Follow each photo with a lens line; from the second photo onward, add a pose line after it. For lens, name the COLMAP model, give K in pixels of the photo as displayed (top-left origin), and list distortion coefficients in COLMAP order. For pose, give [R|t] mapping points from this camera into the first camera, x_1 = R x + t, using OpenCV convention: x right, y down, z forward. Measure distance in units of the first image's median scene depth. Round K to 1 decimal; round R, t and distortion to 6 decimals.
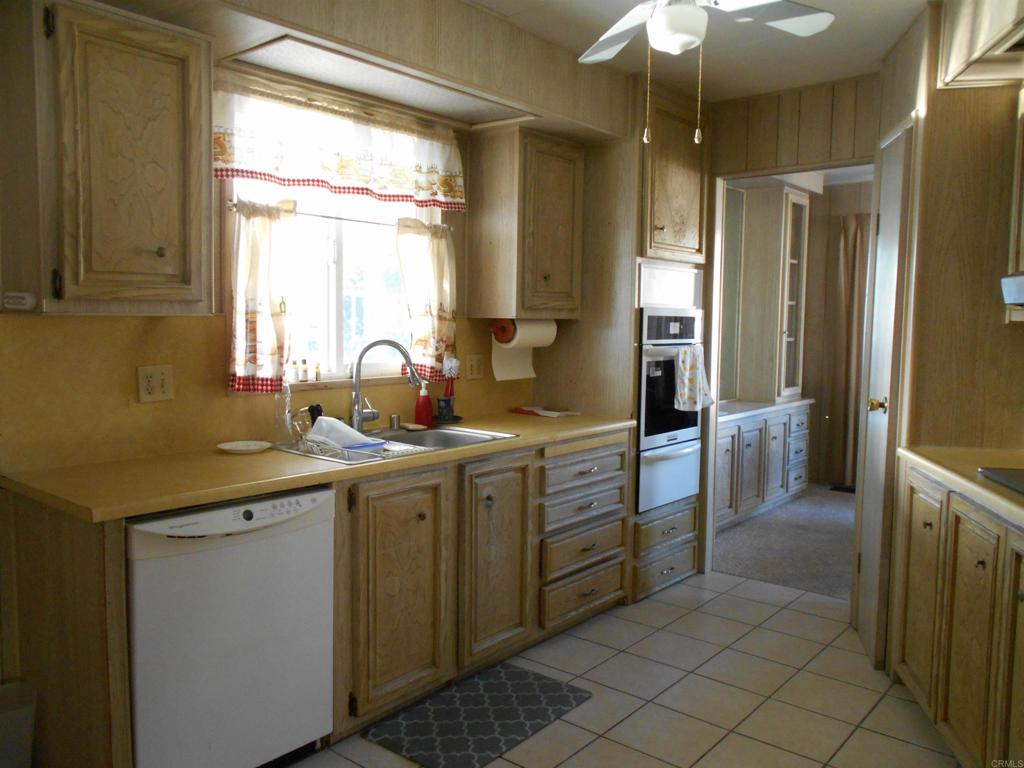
lens RADIAL K [[805.5, 0, 512.0], [0, 805.5, 384.0], [0, 0, 1]] dist [-0.075101, 0.100400]
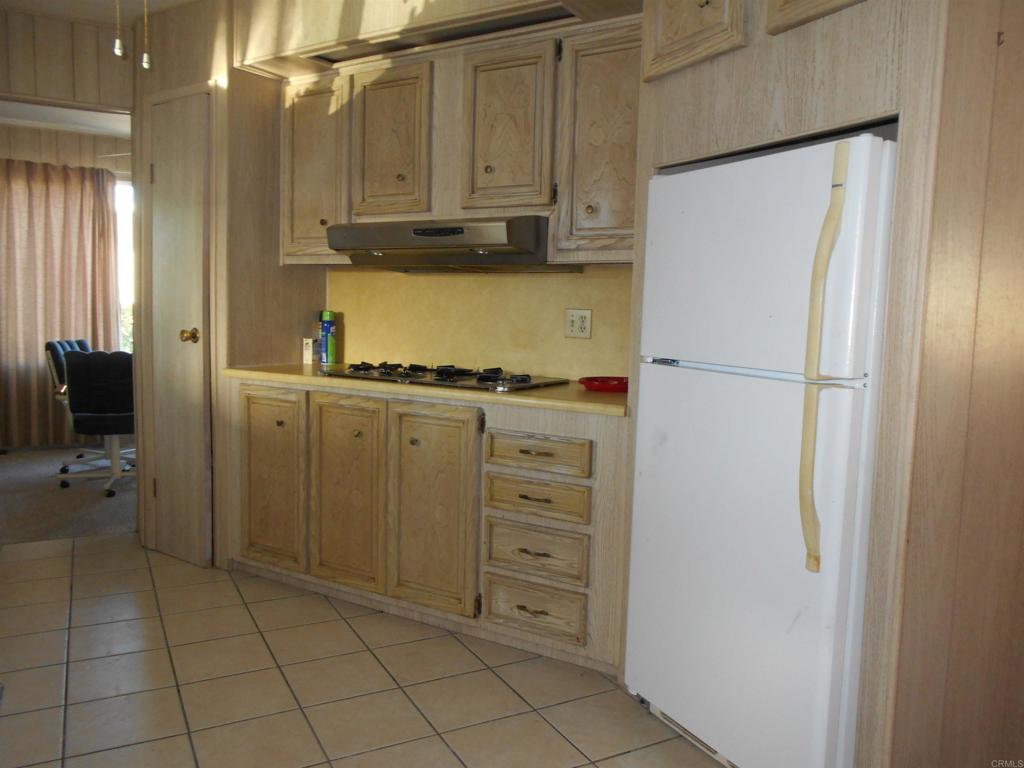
lens RADIAL K [[805.5, 0, 512.0], [0, 805.5, 384.0], [0, 0, 1]] dist [-0.075101, 0.100400]
pose [[0.371684, -0.084470, 0.924508, -0.372988], [0.054003, 0.996133, 0.069303, 0.036885], [-0.926787, 0.024167, 0.374809, 0.140652]]
